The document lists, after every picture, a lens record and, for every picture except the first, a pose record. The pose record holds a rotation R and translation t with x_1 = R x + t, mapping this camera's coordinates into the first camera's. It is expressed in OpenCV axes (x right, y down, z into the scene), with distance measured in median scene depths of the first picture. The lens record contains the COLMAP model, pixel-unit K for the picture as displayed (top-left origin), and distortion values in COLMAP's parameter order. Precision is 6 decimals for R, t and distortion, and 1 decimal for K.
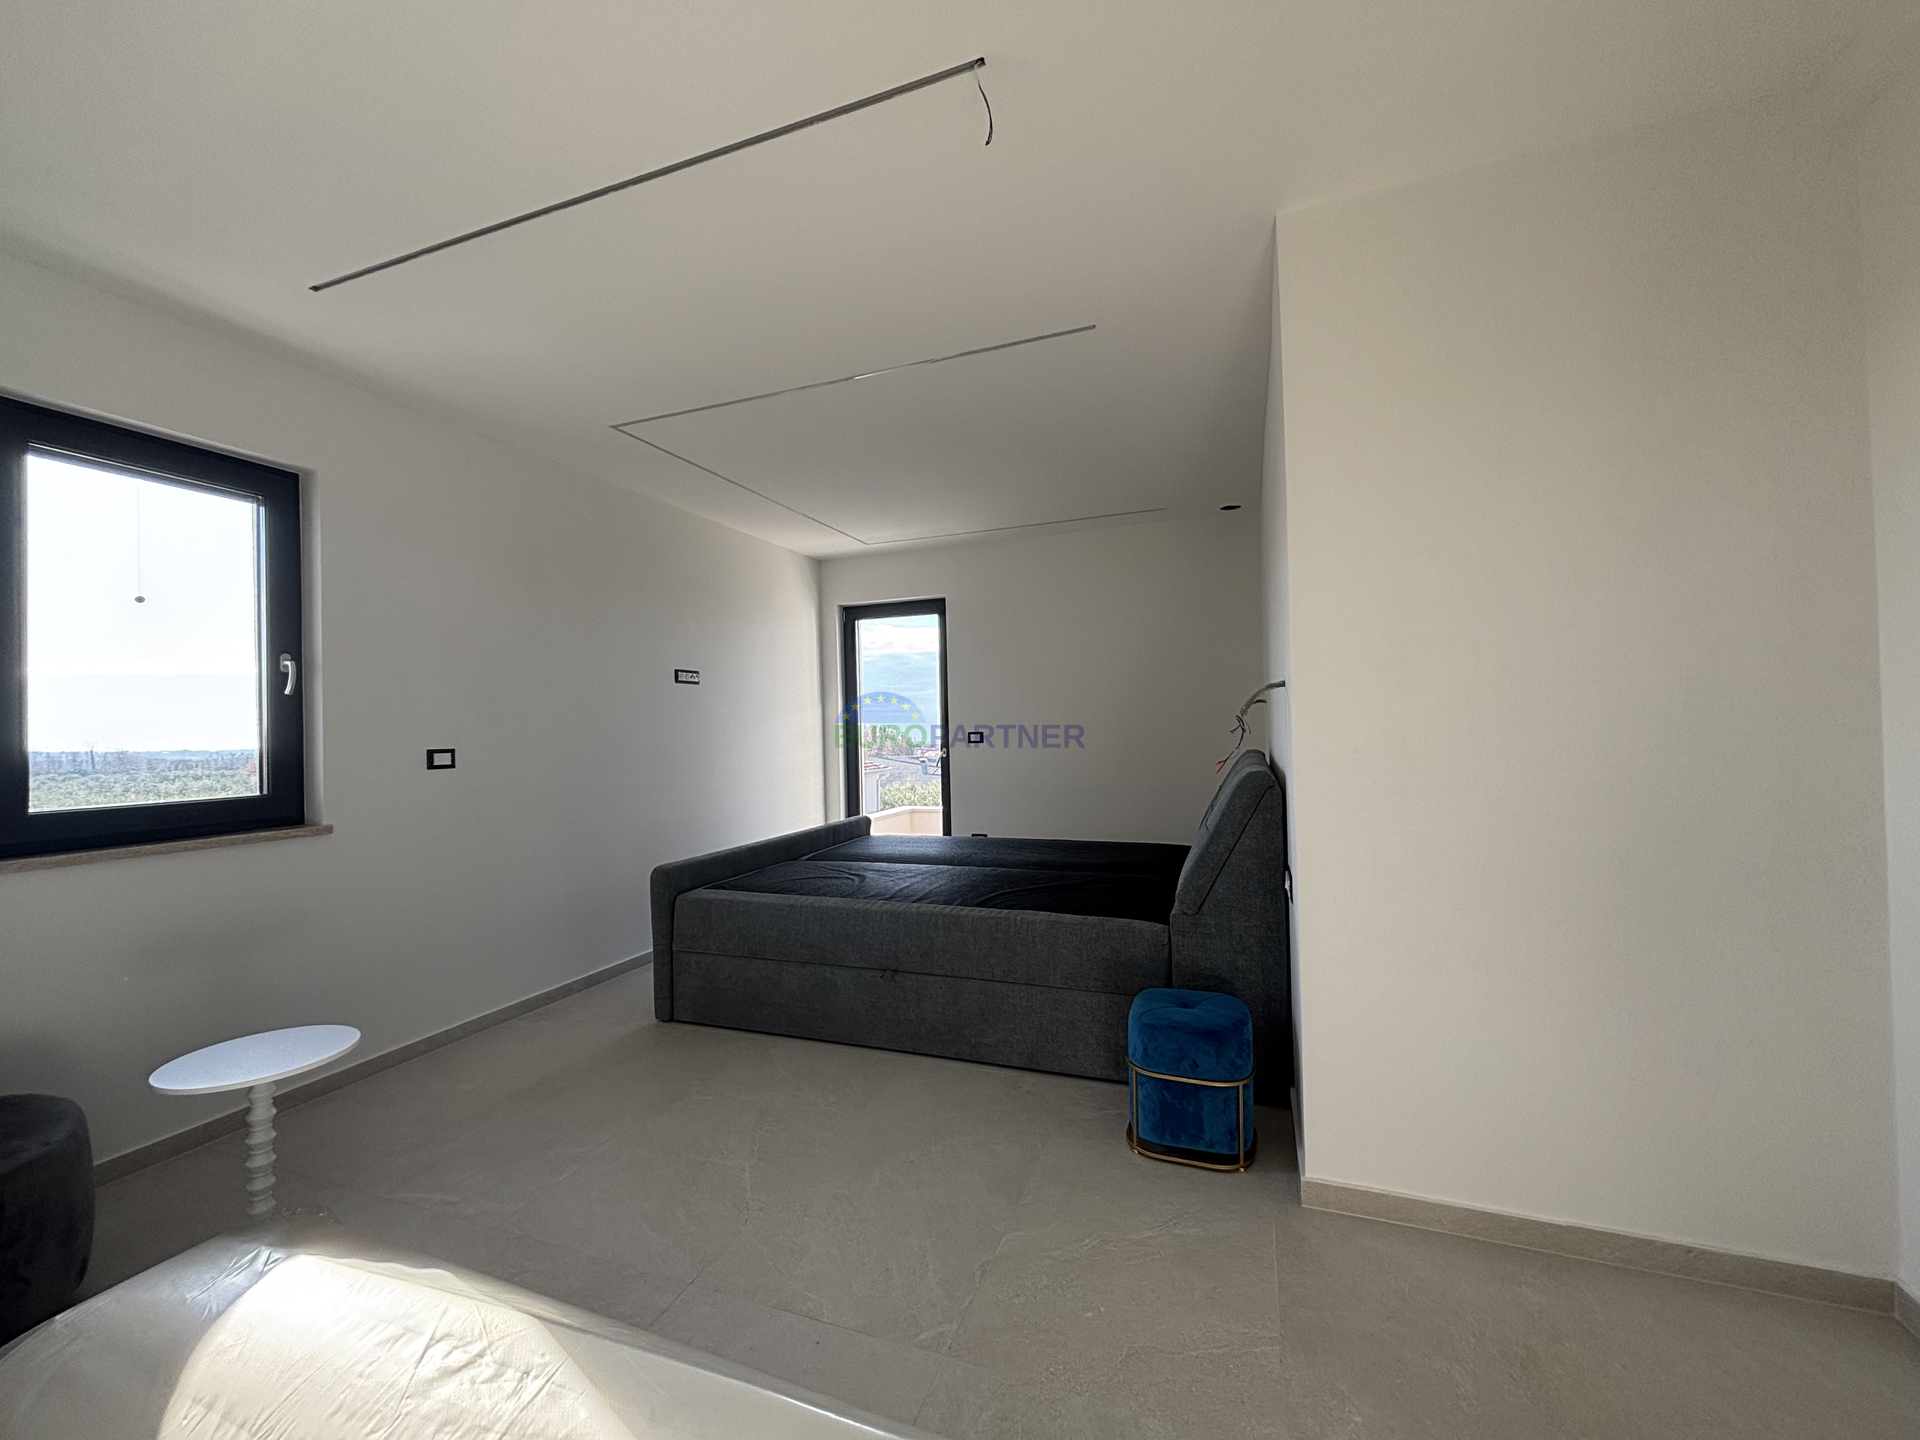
lens RADIAL K [[776.8, 0, 961.9], [0, 776.8, 722.6], [0, 0, 1]] dist [0.014132, -0.004257]
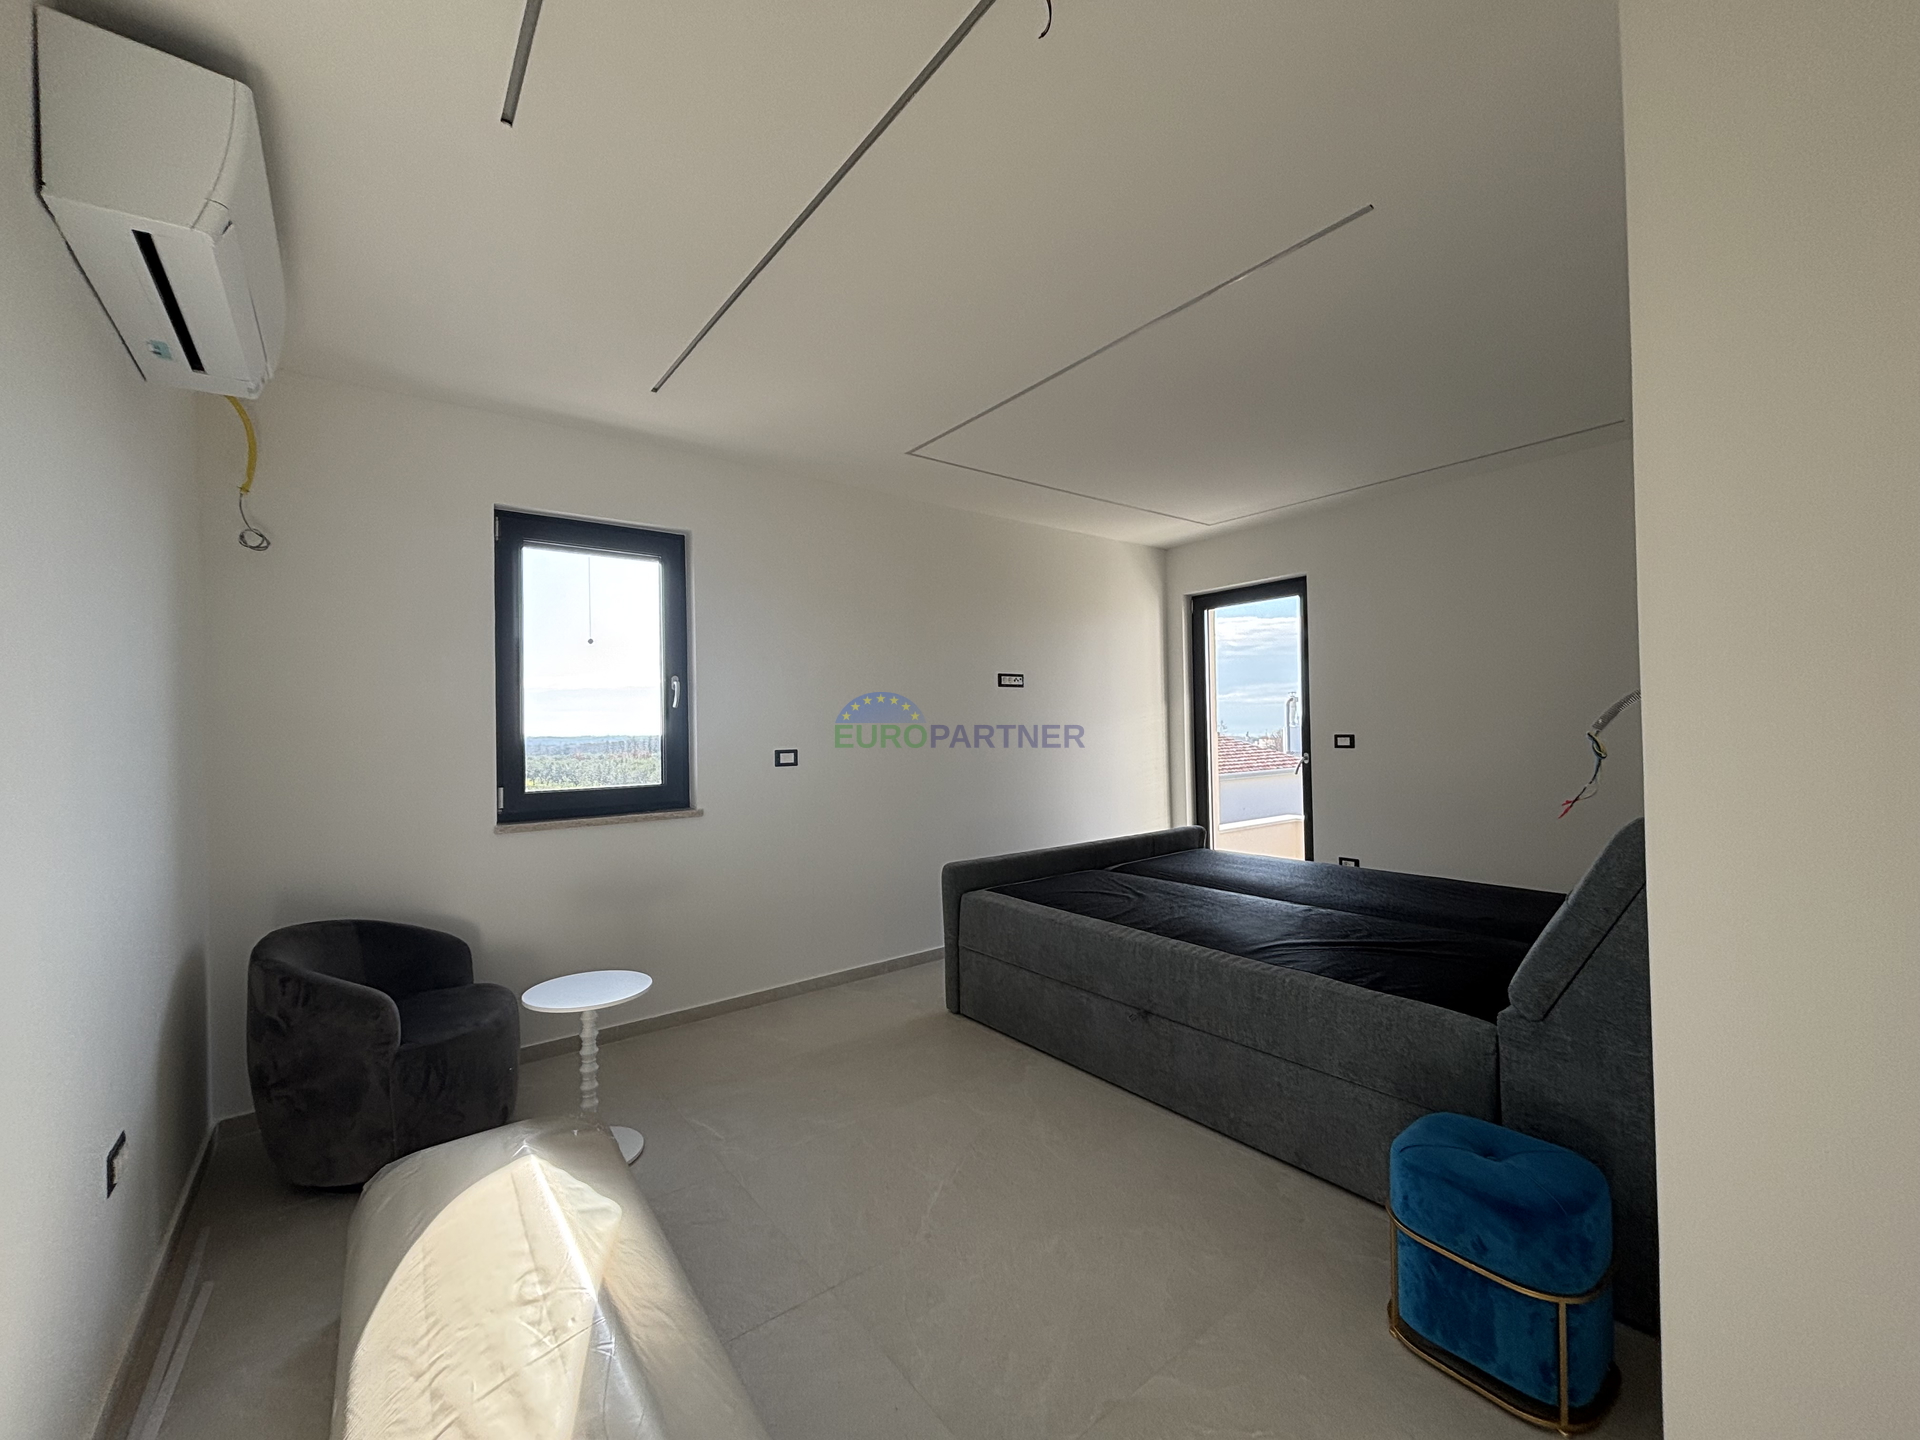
lens RADIAL K [[780.4, 0, 956.5], [0, 780.4, 725.1], [0, 0, 1]] dist [0.015259, 0.000091]
pose [[0.851361, 0.004571, -0.524561, 0.189302], [0.003192, 0.999898, 0.013894, -0.020217], [0.524571, -0.013503, 0.851259, 0.122709]]
